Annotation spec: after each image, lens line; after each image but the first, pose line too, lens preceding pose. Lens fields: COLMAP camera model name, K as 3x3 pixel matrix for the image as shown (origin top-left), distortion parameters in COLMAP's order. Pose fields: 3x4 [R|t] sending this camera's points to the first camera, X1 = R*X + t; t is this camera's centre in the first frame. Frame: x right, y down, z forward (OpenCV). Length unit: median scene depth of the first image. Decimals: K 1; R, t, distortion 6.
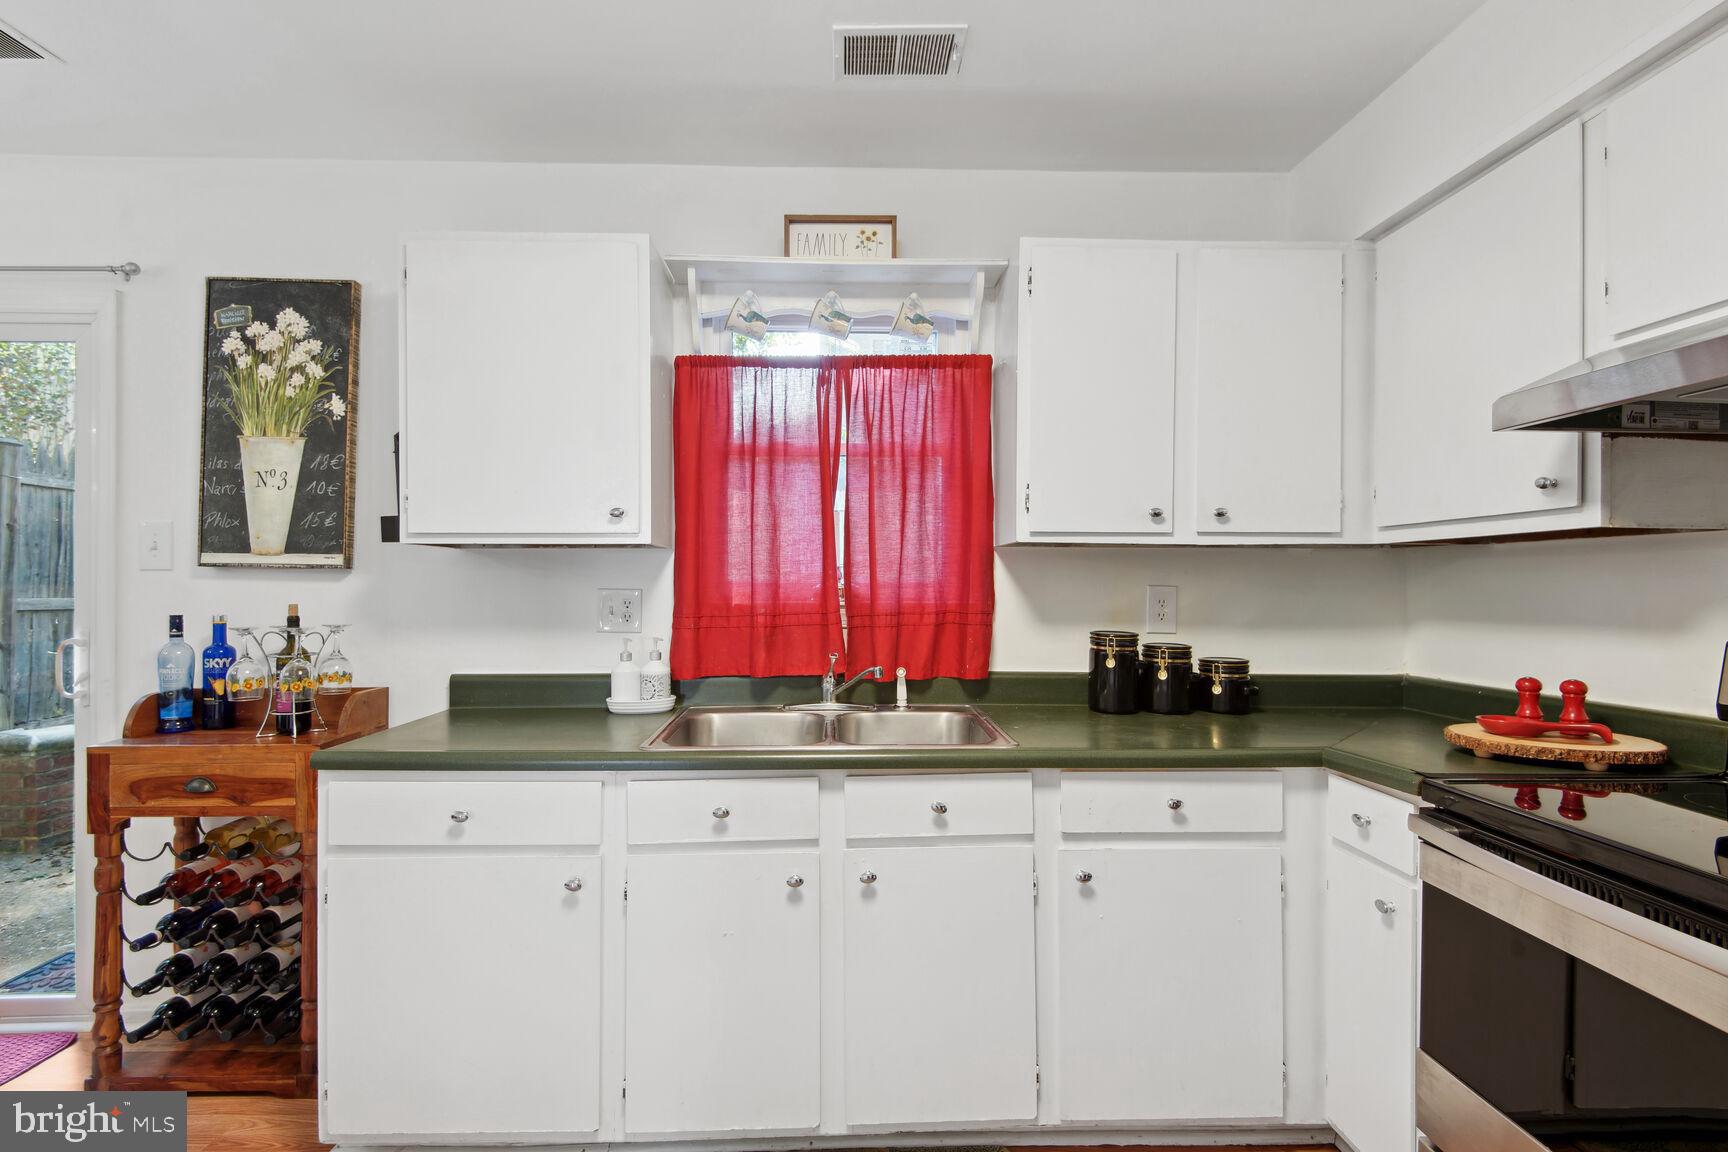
lens RADIAL K [[791.0, 0, 844.5], [0, 791.0, 586.7], [0, 0, 1]] dist [0.025443, -0.019035]
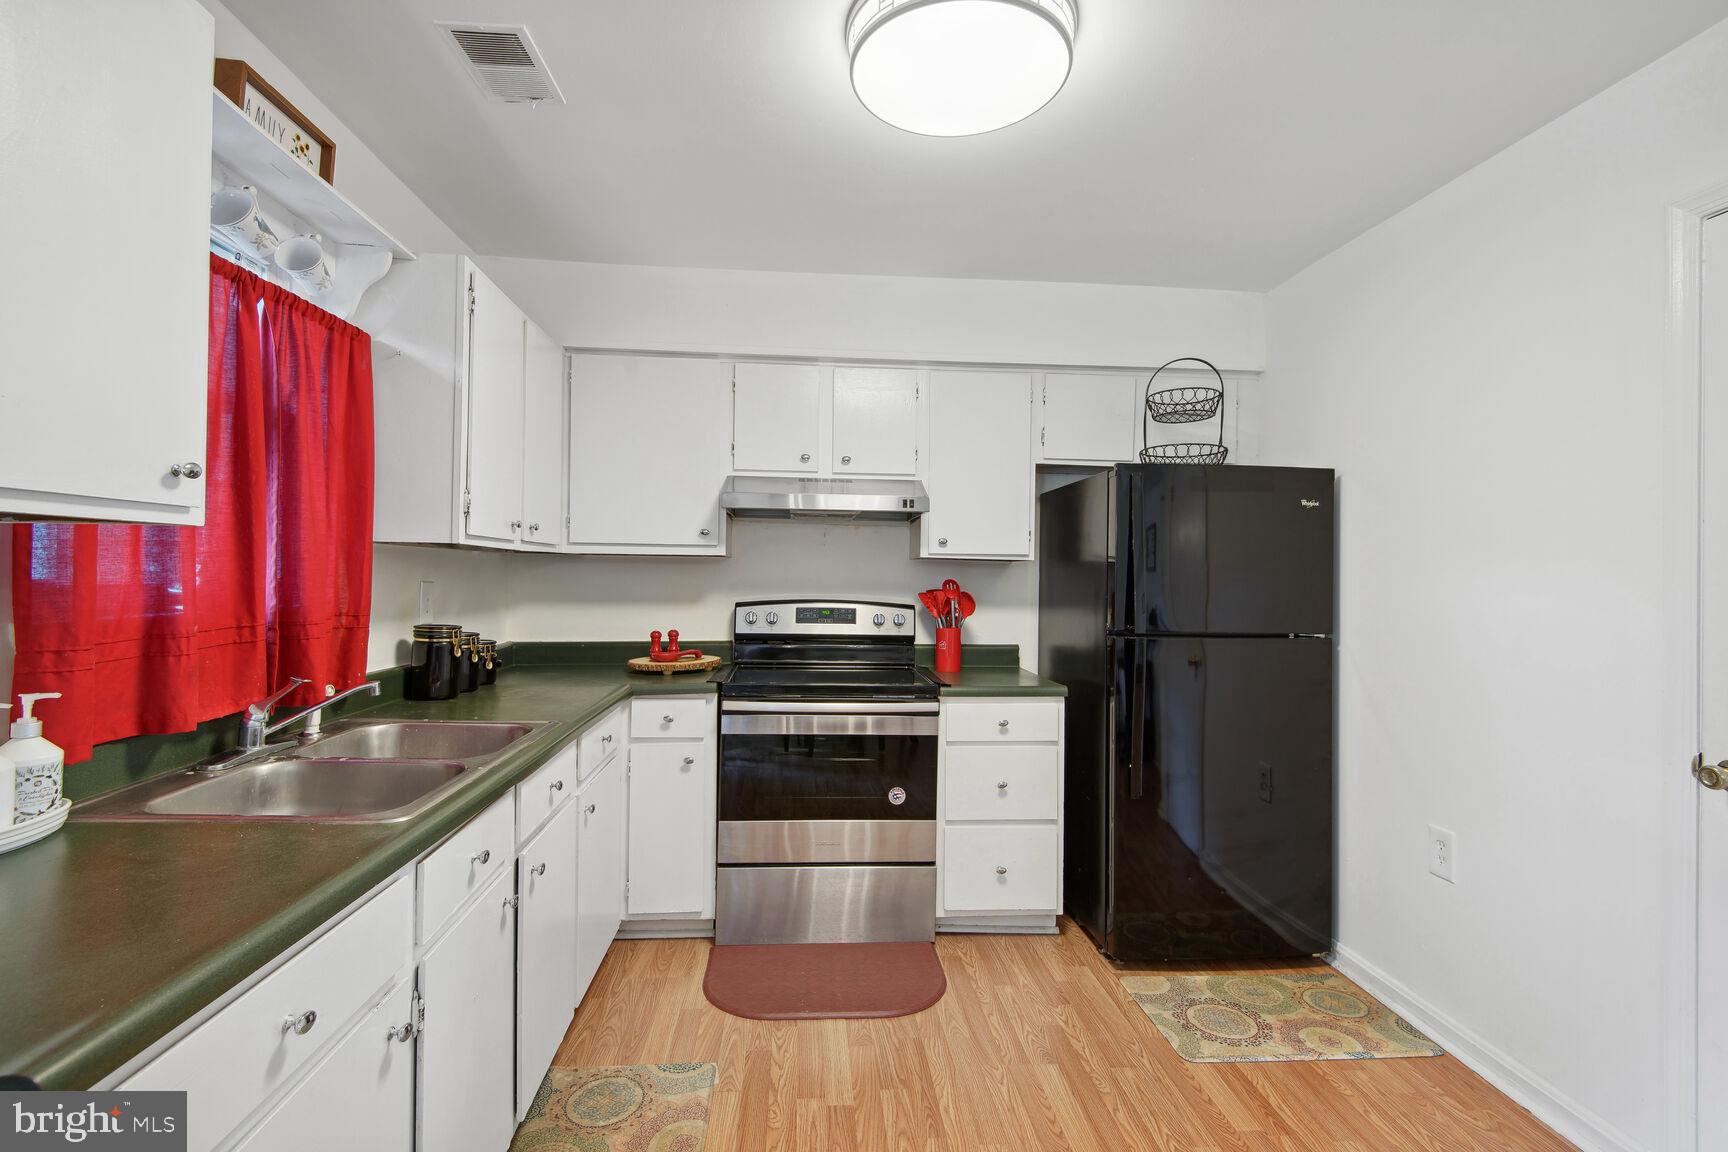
lens RADIAL K [[791.0, 0, 853.1], [0, 791.0, 572.9], [0, 0, 1]] dist [0.025443, -0.019035]
pose [[-0.026947, -0.000238, 0.999637, -0.774165], [-0.007967, 0.999968, 0.000023, -0.020071], [-0.999605, -0.007964, -0.026948, 0.465748]]
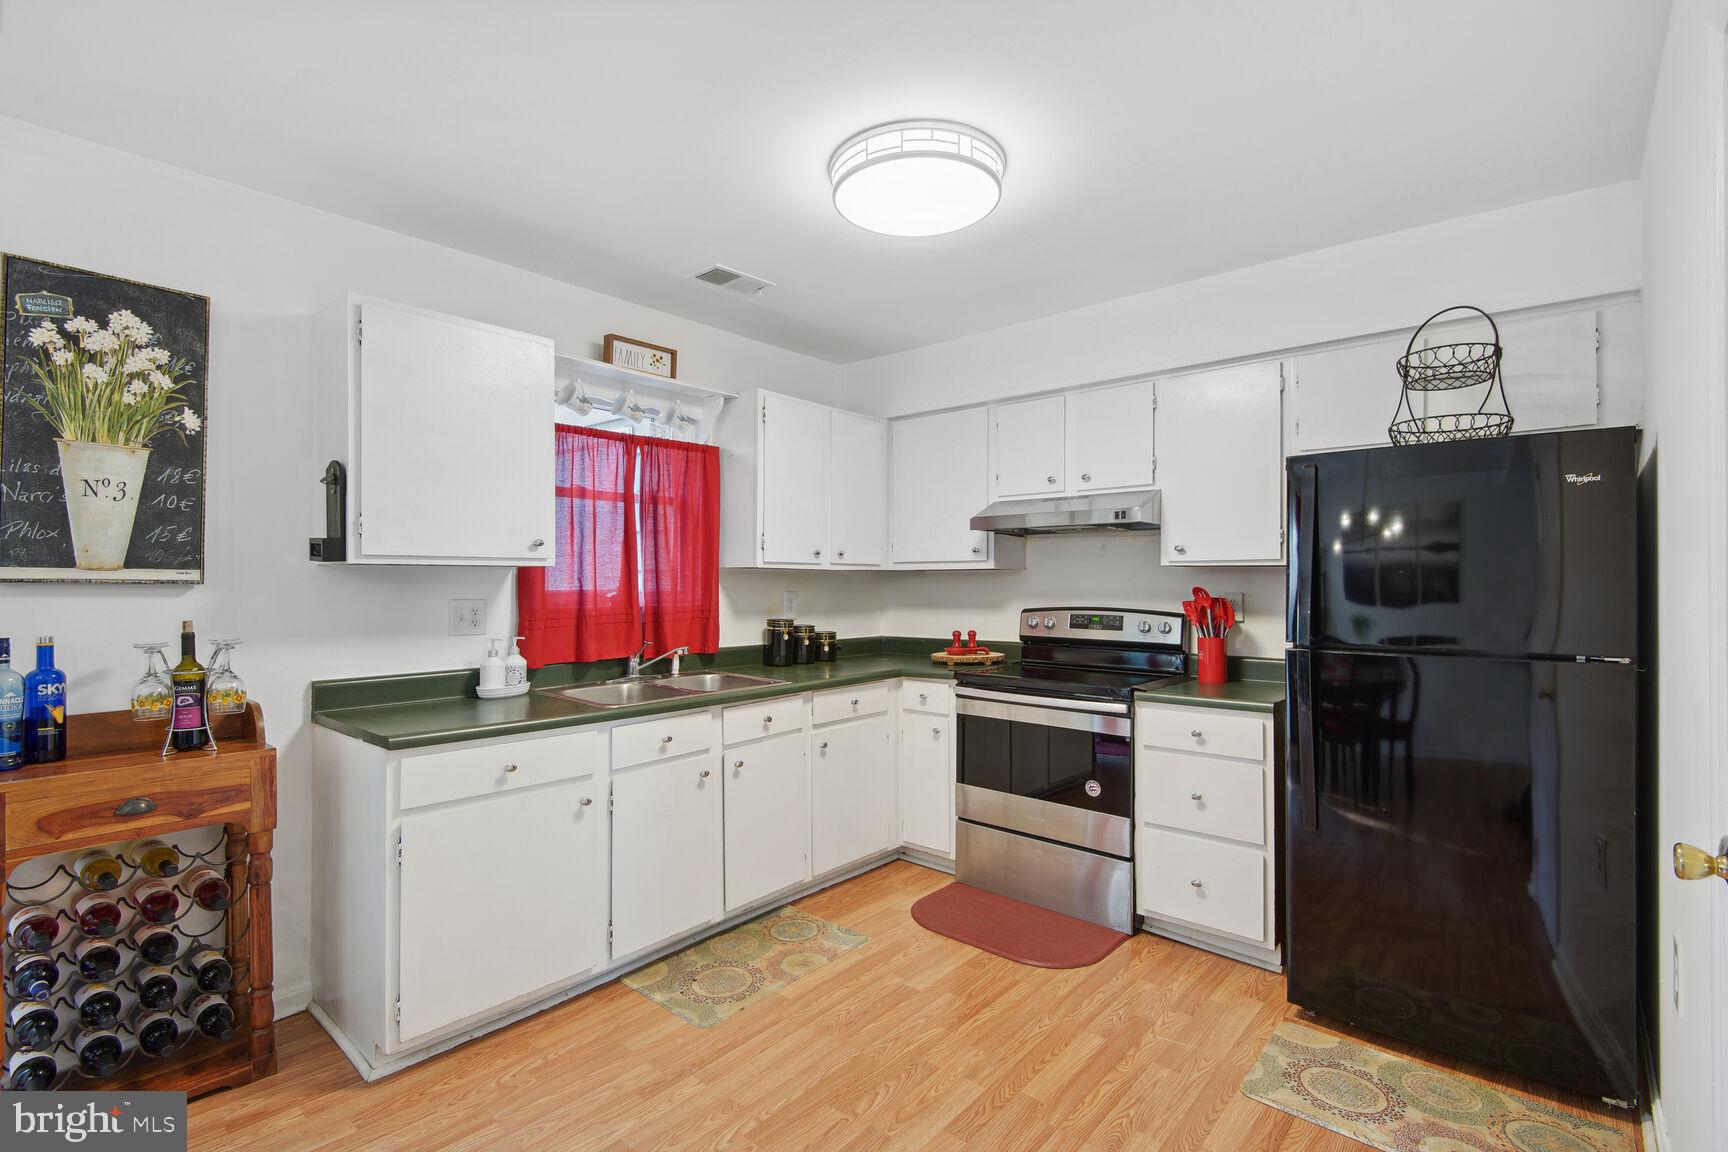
lens RADIAL K [[791.0, 0, 847.2], [0, 791.0, 582.7], [0, 0, 1]] dist [0.025443, -0.019035]
pose [[0.691433, -0.002368, 0.722436, -0.791996], [0.005736, 0.999981, -0.002212, -0.017696], [-0.722417, 0.005673, 0.691434, -0.275826]]
